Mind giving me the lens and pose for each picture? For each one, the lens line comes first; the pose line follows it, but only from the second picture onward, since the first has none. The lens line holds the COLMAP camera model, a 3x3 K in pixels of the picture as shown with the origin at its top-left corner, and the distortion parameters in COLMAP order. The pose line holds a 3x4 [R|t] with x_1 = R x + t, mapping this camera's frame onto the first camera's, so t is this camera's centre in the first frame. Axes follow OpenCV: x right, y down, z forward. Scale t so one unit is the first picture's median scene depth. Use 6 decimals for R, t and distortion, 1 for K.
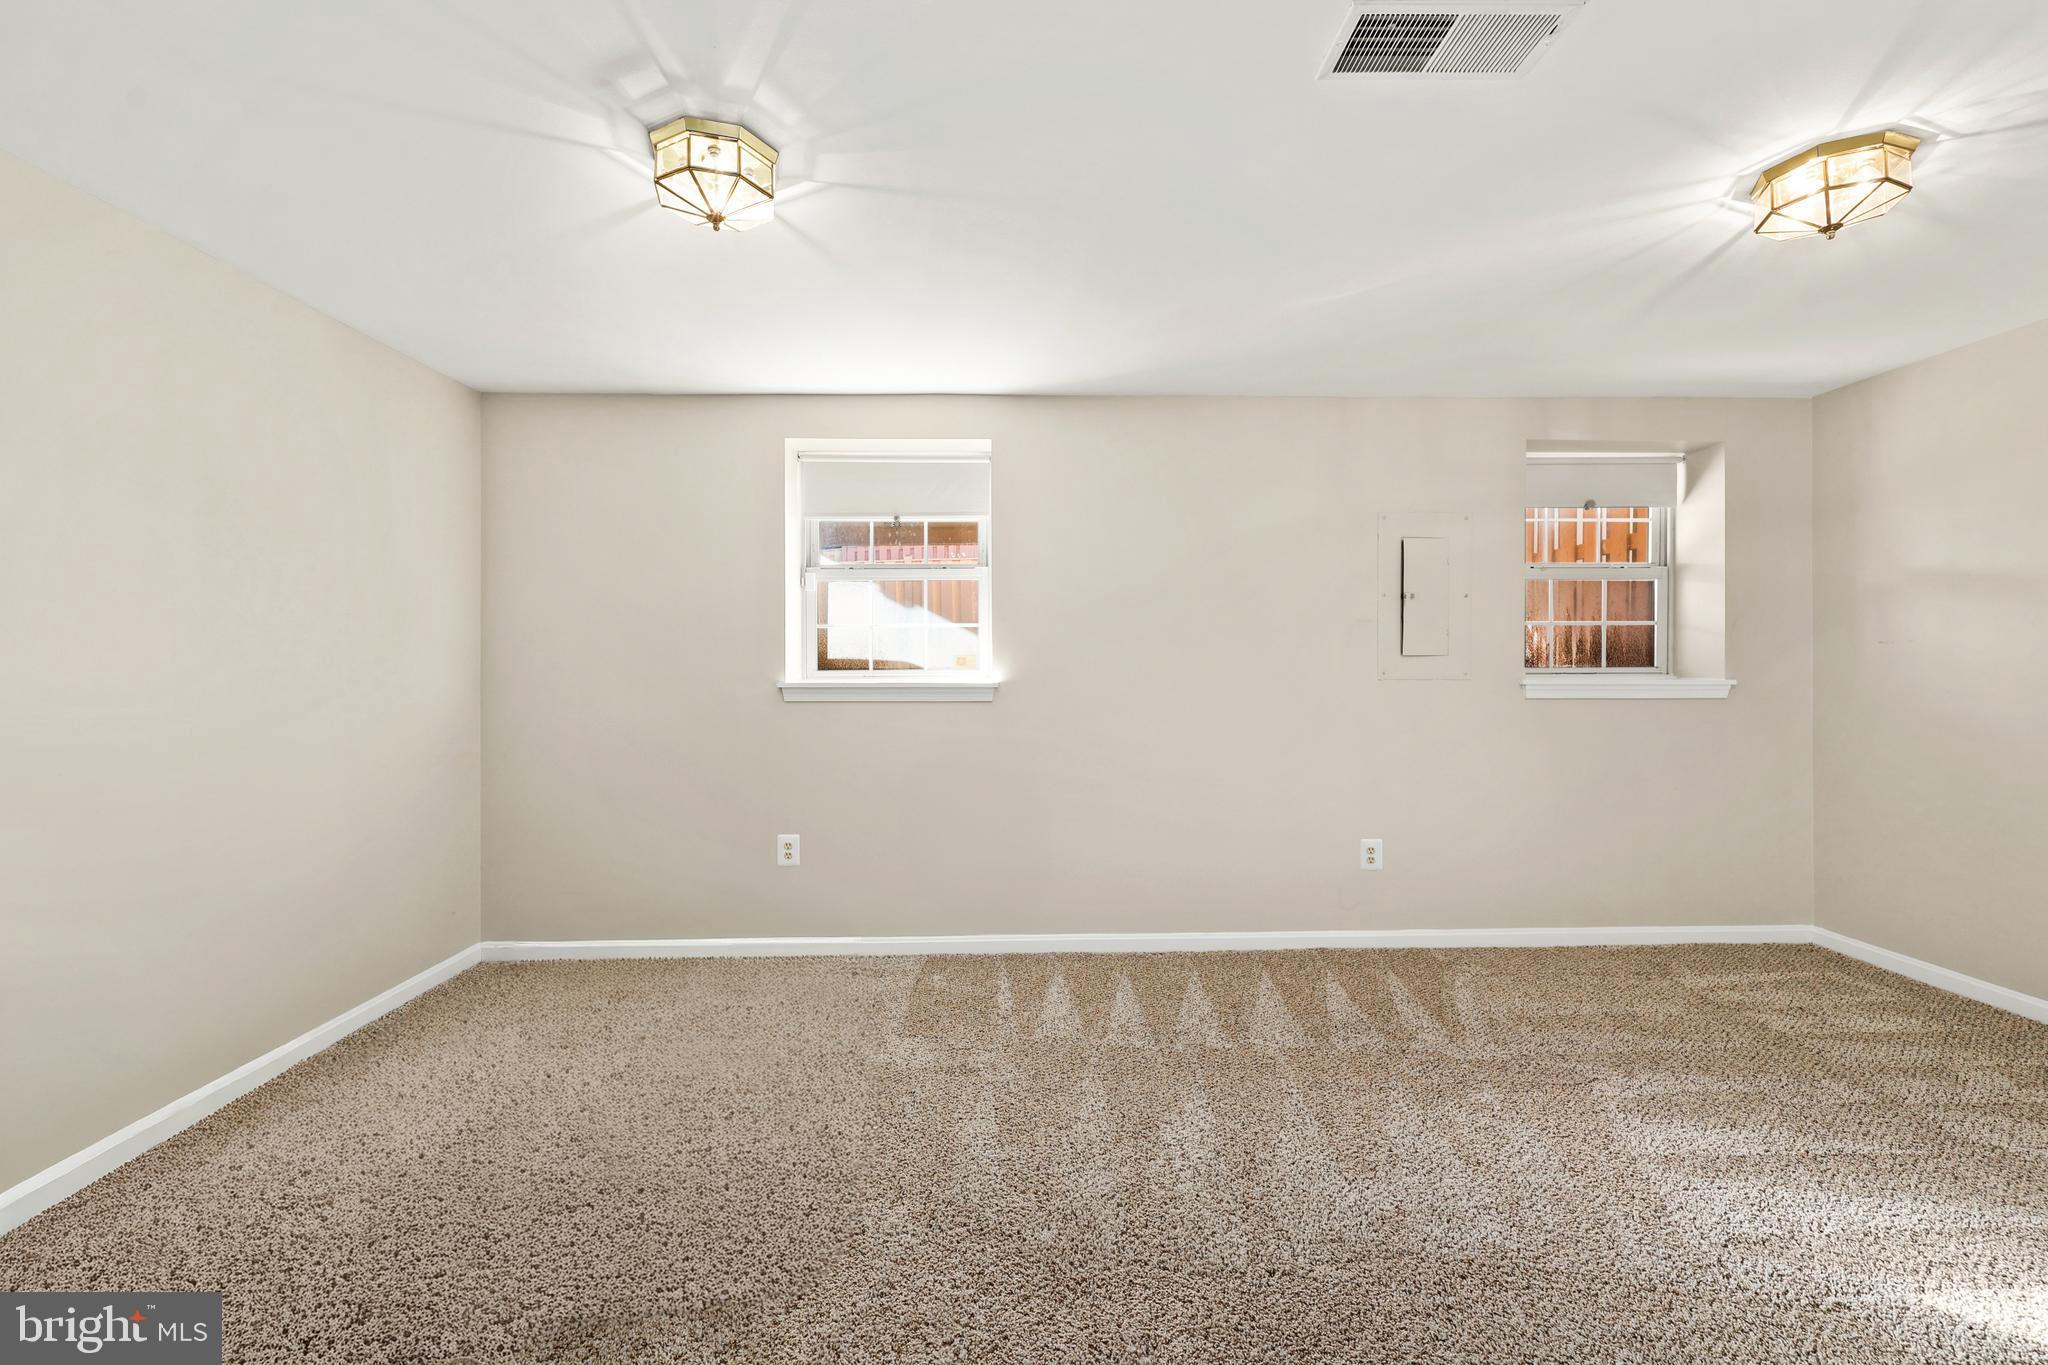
lens RADIAL K [[855.9, 0, 1031.9], [0, 855.9, 670.5], [0, 0, 1]] dist [0.001284, 0.000120]
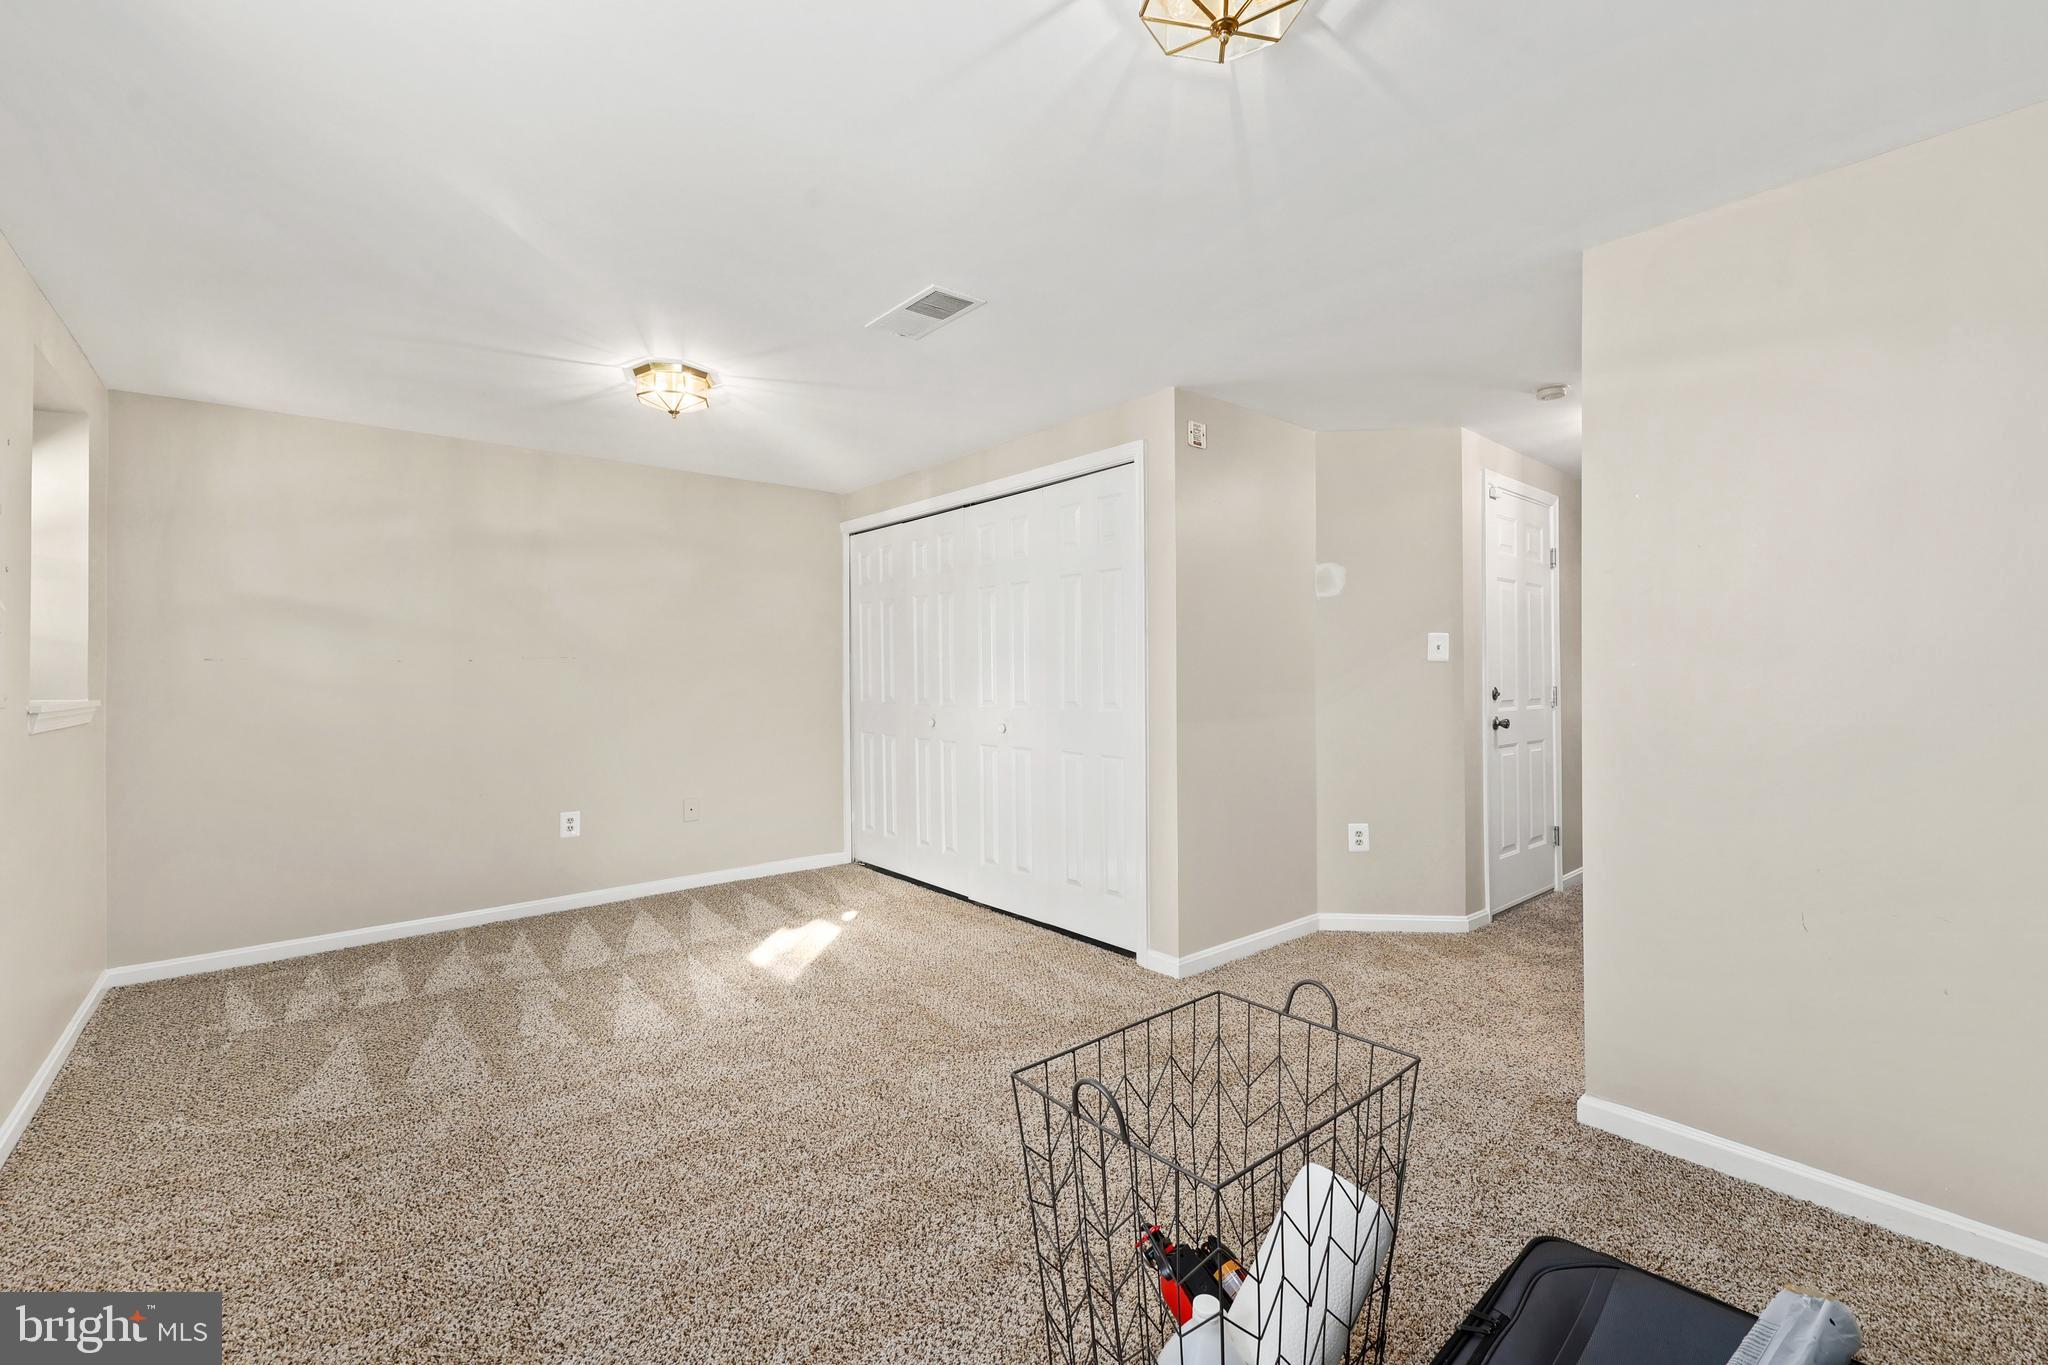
lens RADIAL K [[855.9, 0, 1031.3], [0, 855.9, 679.2], [0, 0, 1]] dist [0.001284, 0.000120]
pose [[-0.643896, 0.003803, 0.765104, -0.538857], [0.012722, 0.999903, 0.005737, -0.003756], [-0.765007, 0.013428, -0.643882, 1.070988]]
